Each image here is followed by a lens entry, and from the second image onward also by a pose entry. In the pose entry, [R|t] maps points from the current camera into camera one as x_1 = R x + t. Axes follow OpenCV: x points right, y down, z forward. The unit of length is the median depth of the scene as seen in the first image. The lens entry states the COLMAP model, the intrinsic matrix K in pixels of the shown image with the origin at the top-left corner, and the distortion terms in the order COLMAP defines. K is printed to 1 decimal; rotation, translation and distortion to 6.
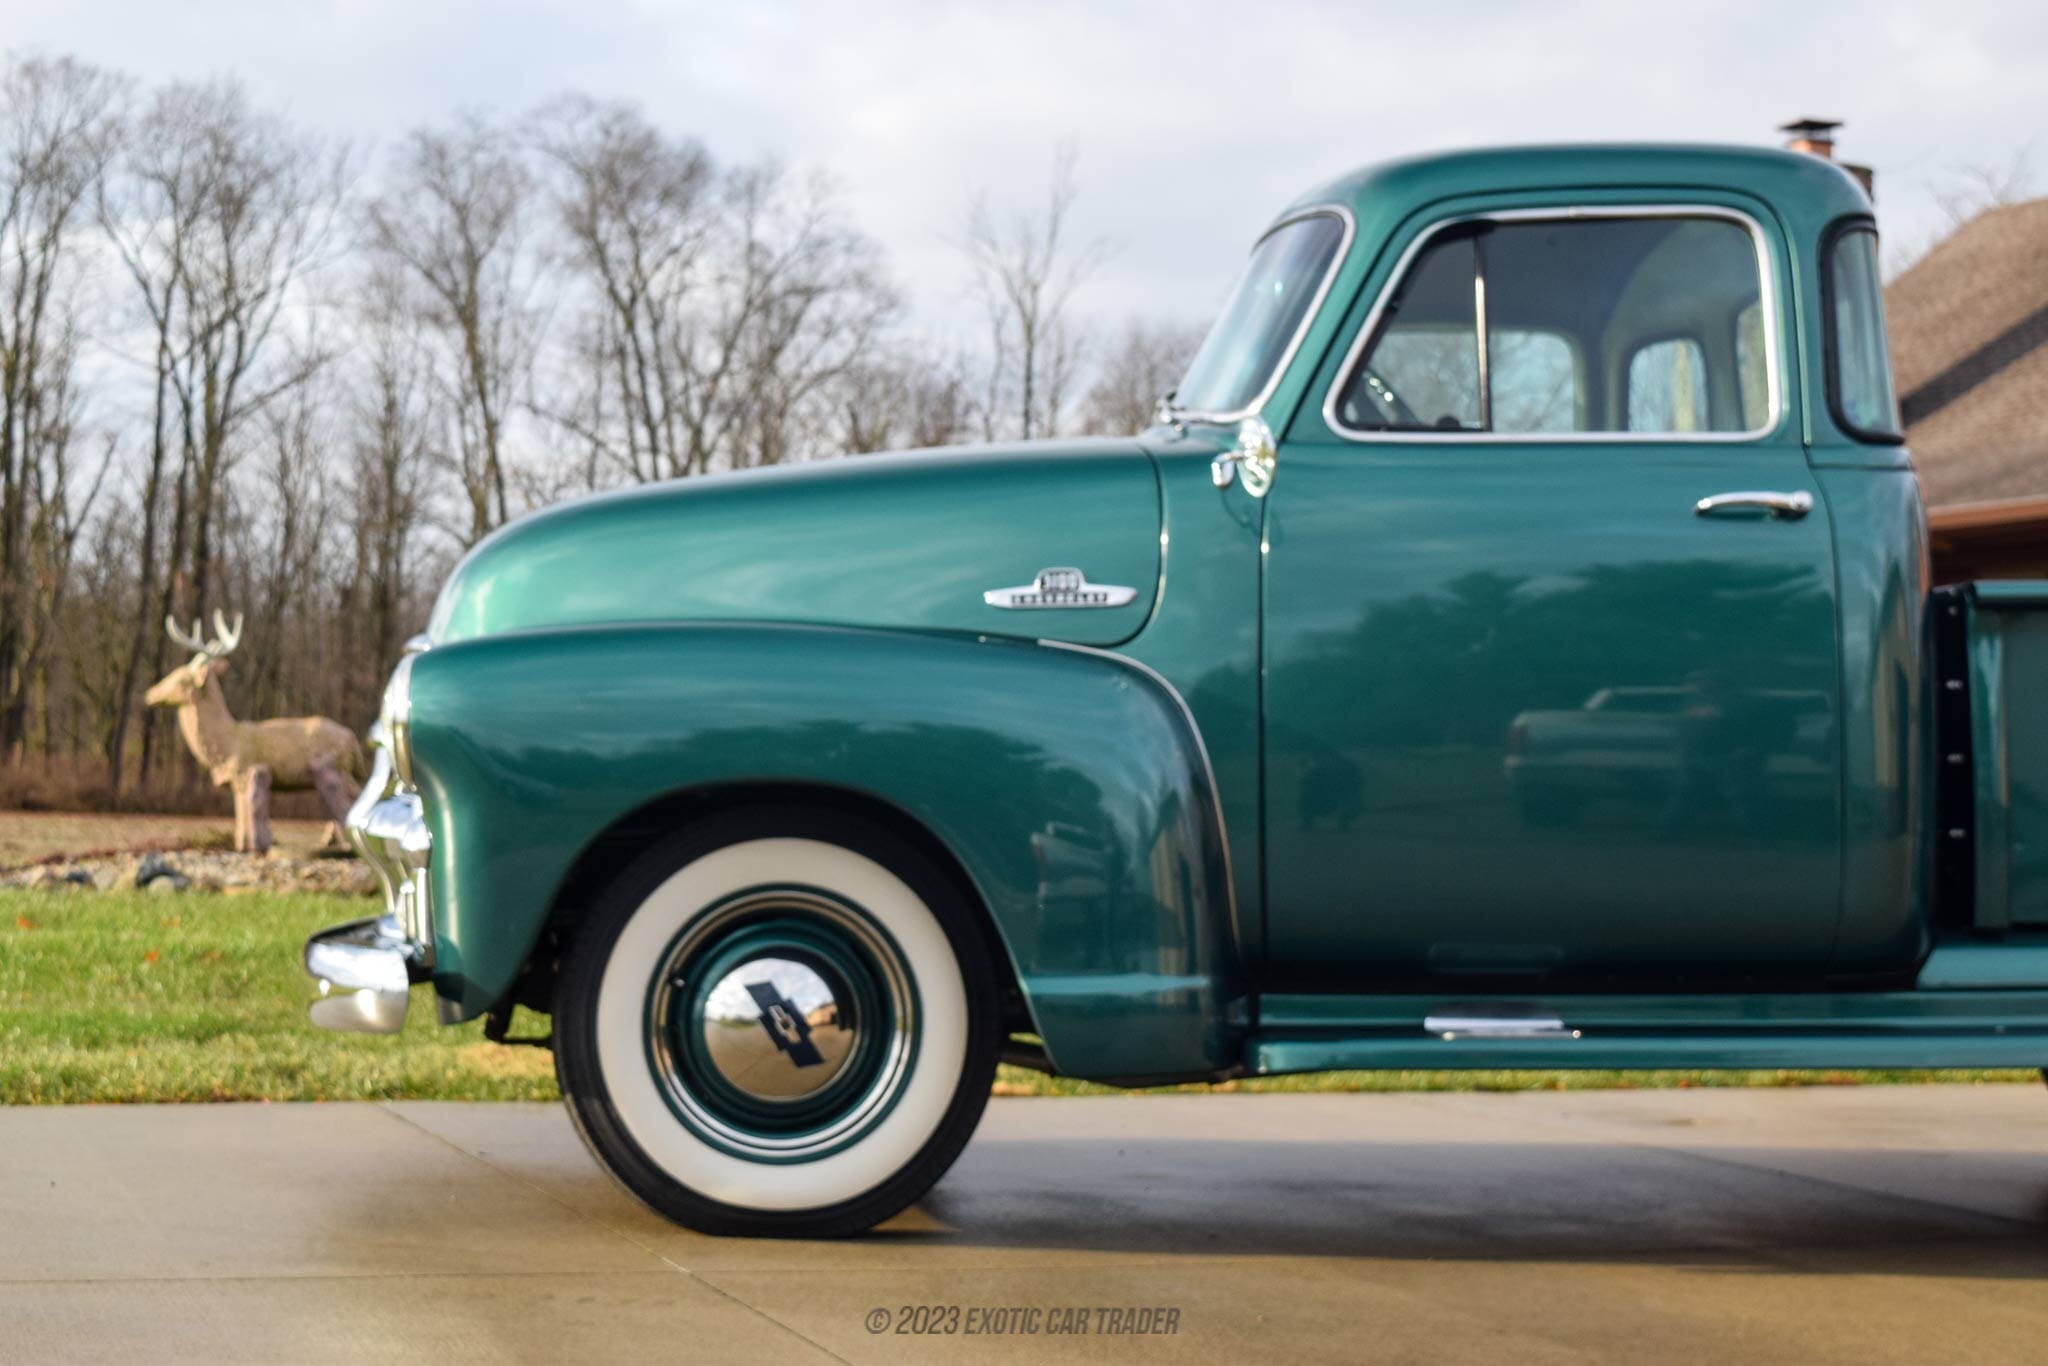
lens RADIAL K [[3083.0, 0, 1024.0], [0, 3083.0, 683.0], [0, 0, 1]] dist [-0.024994, 0.019523]
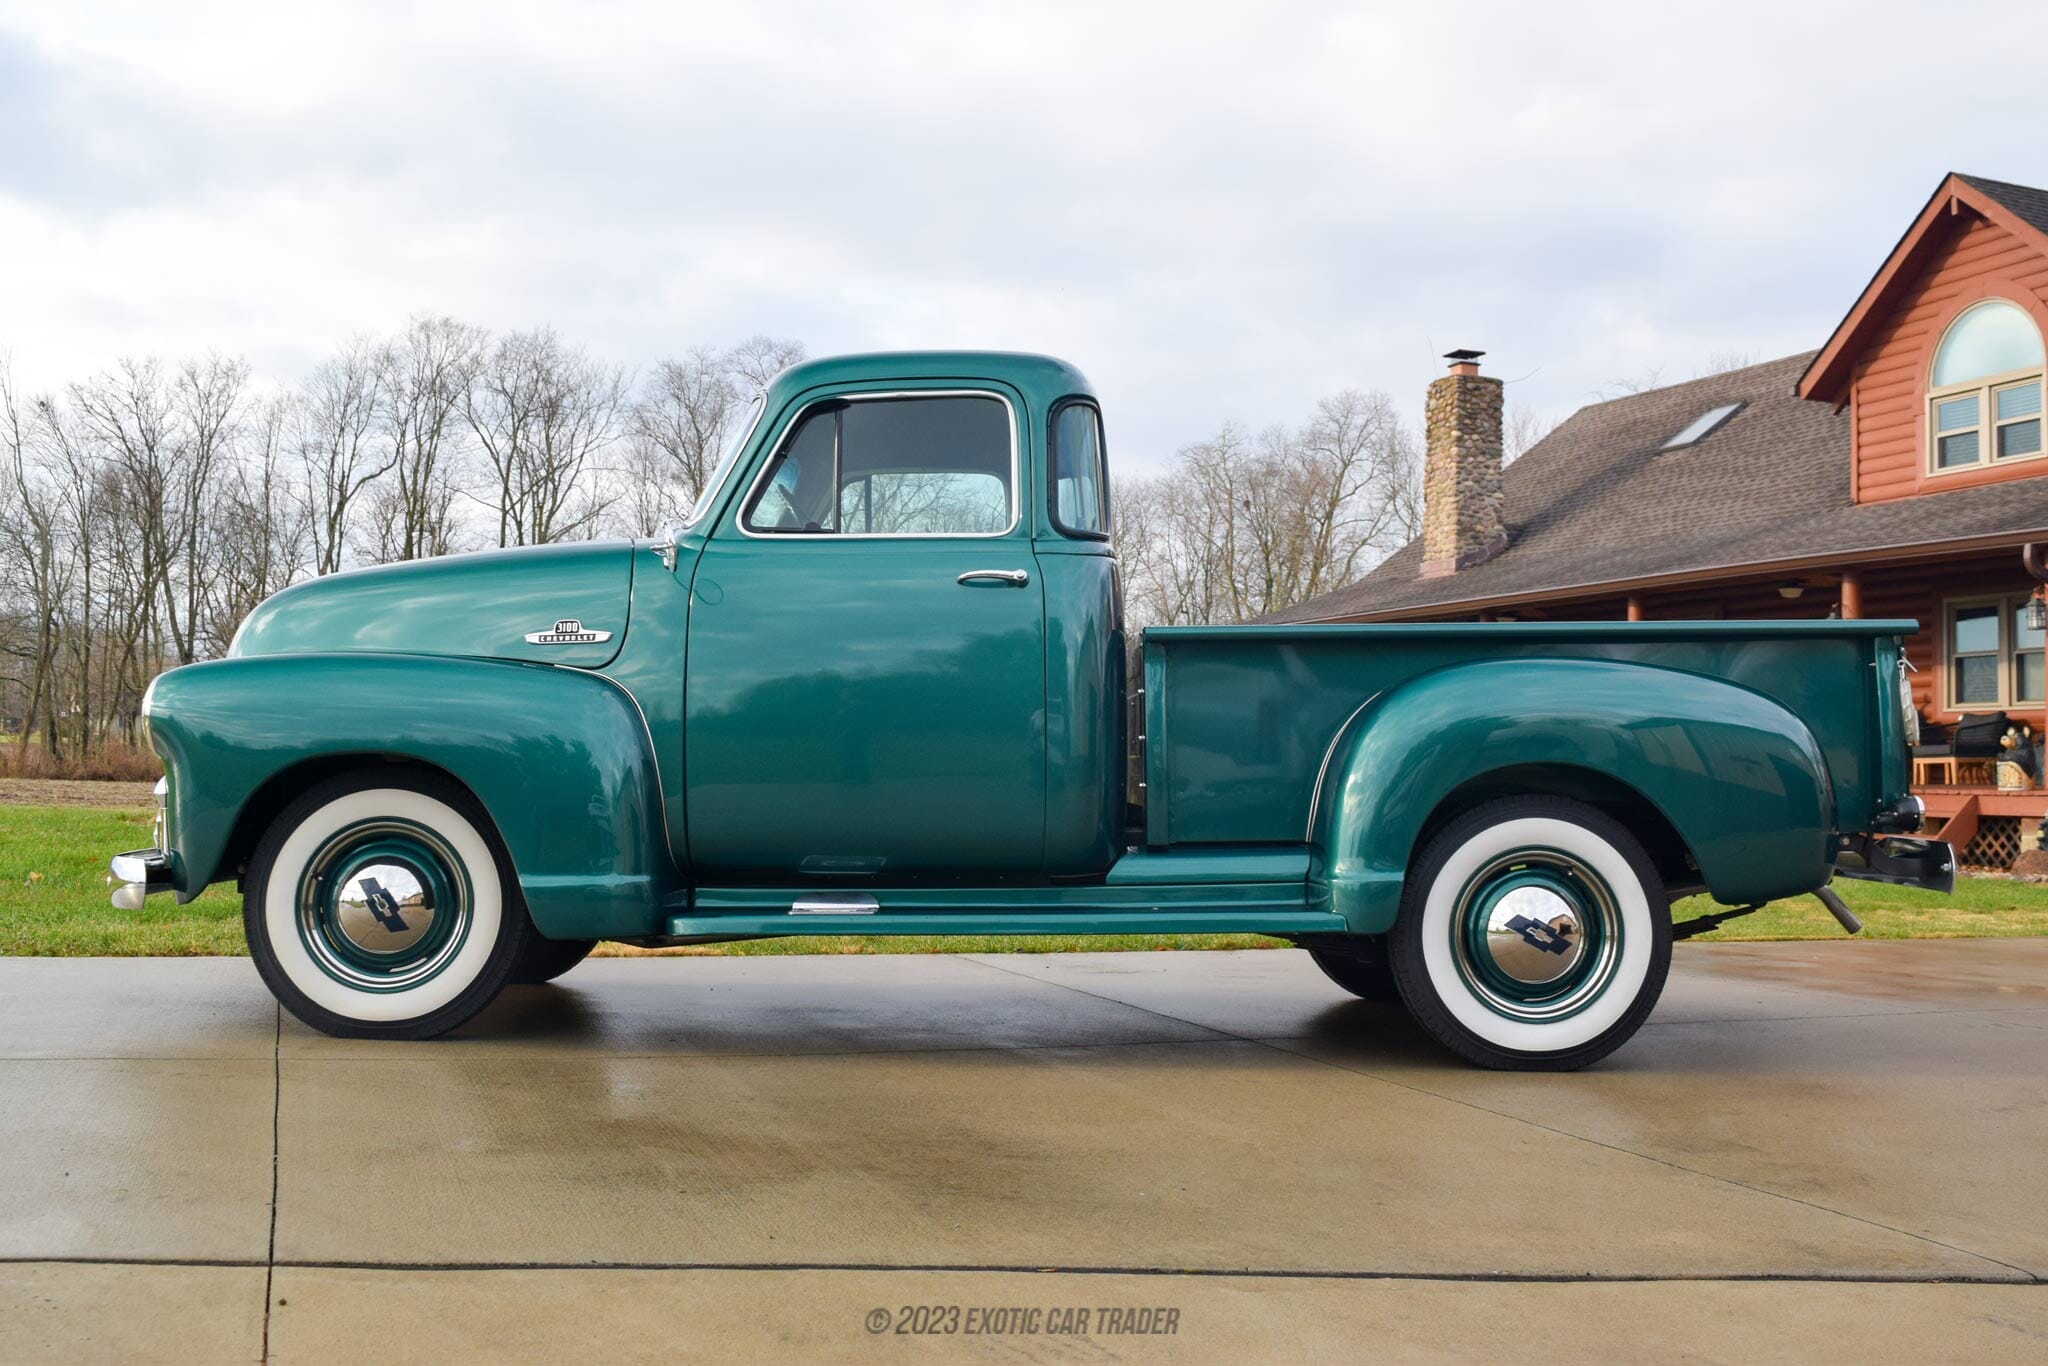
lens RADIAL K [[1923.4, 0, 1031.4], [0, 1923.4, 649.6], [0, 0, 1]] dist [-0.061973, -0.000147]
pose [[0.999977, -0.002960, -0.006074, 0.255259], [0.002788, 0.999601, -0.028126, 0.007052], [0.006155, 0.028108, 0.999586, 0.010959]]
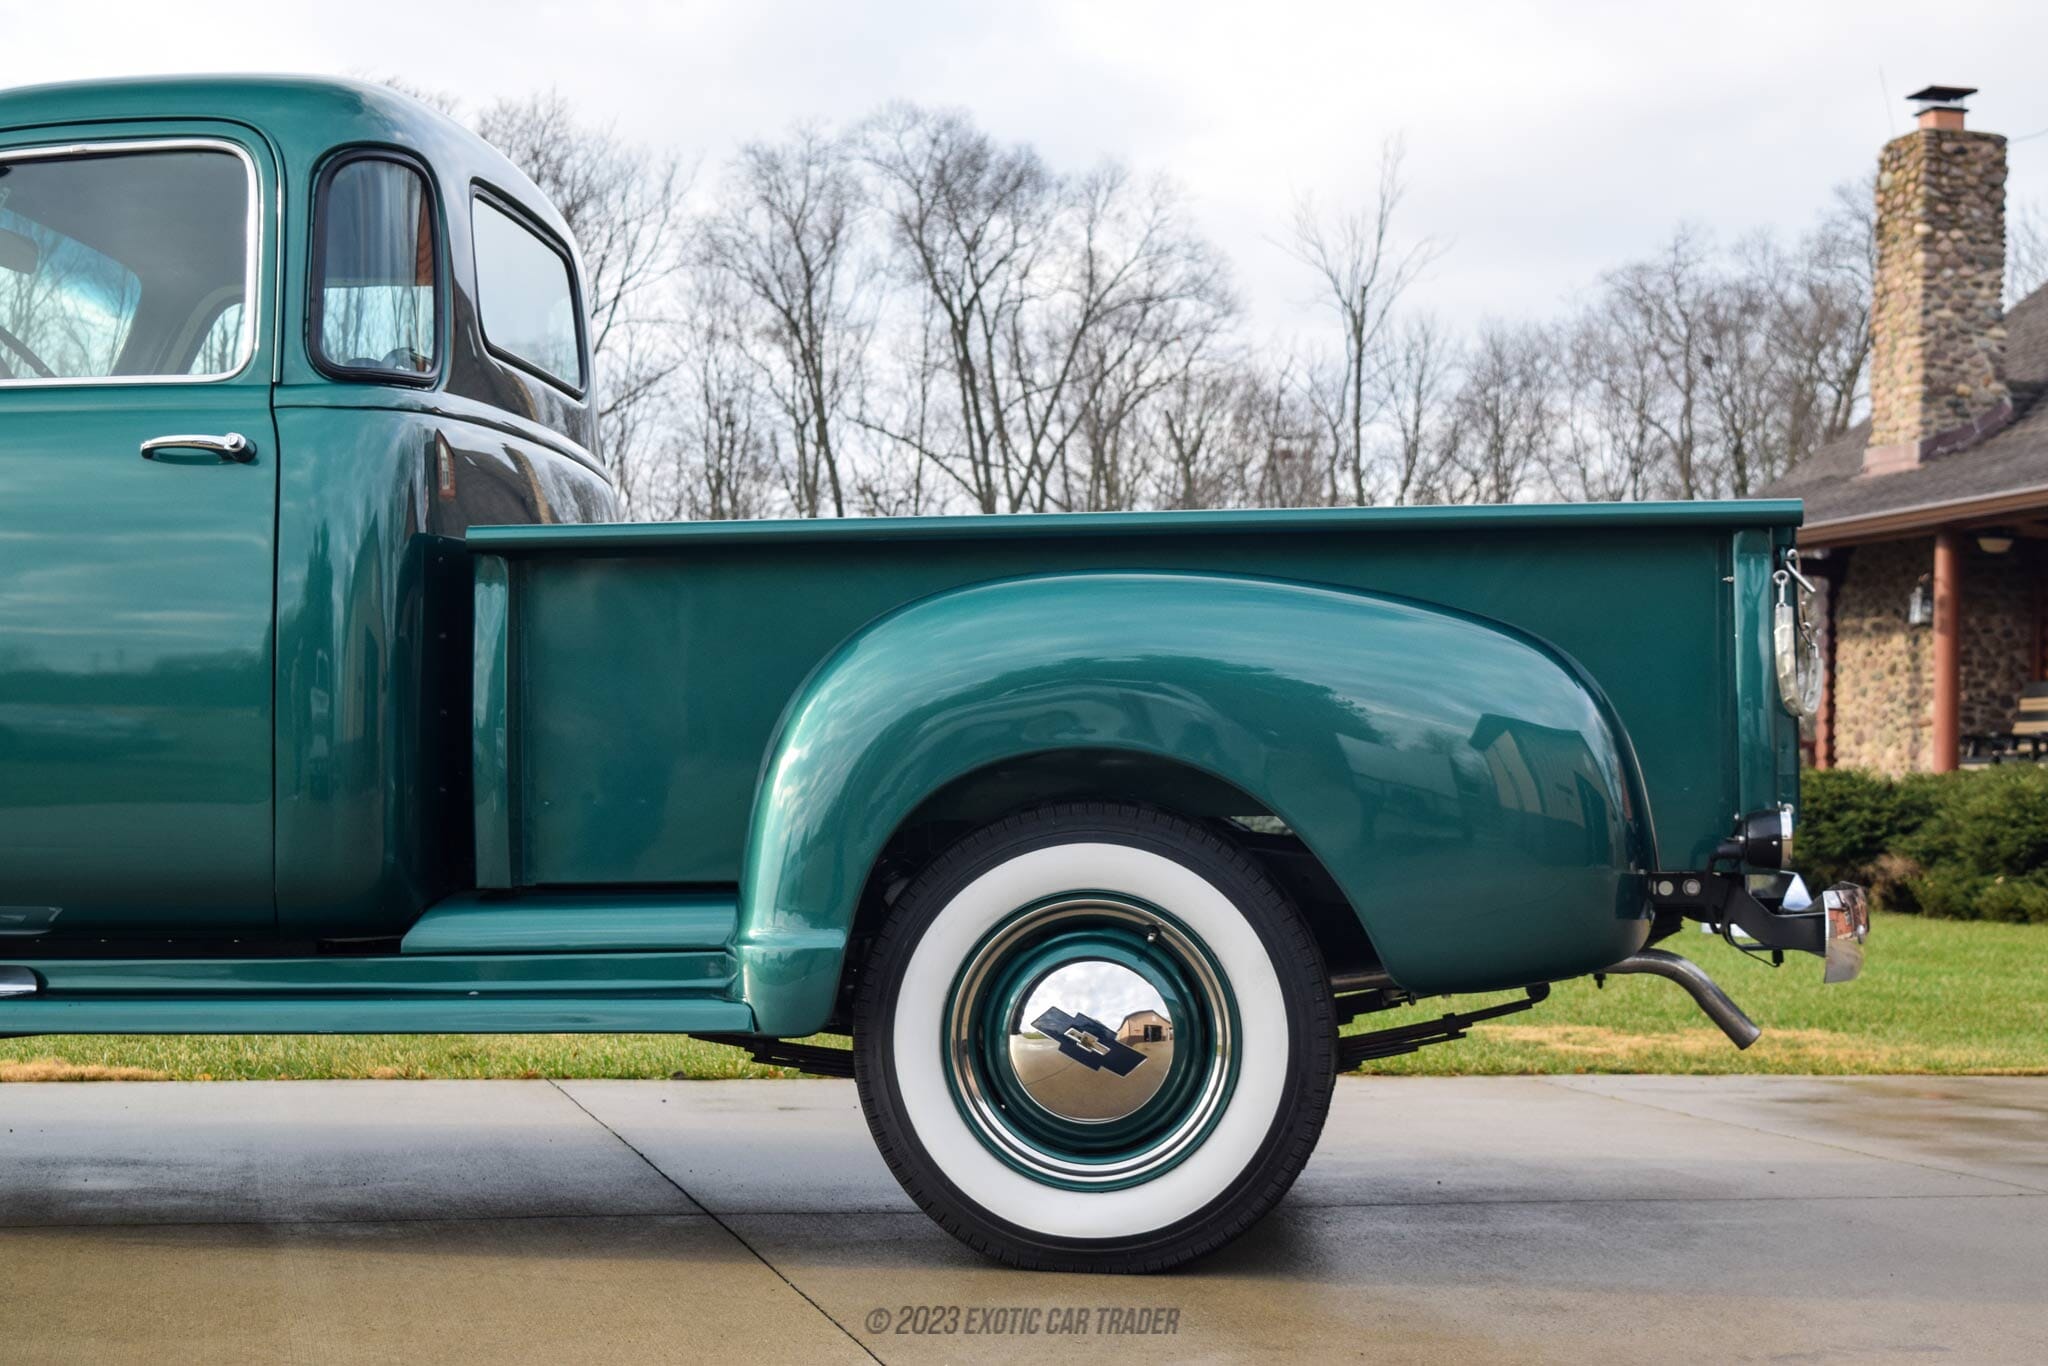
lens RADIAL K [[3141.3, 0, 1024.0], [0, 3141.3, 683.0], [0, 0, 1]] dist [0.007430, -0.058157]
pose [[0.993906, -0.008972, -0.109864, 0.583808], [0.008482, 0.999952, -0.004922, 0.022237], [0.109903, 0.003960, 0.993934, 0.049056]]
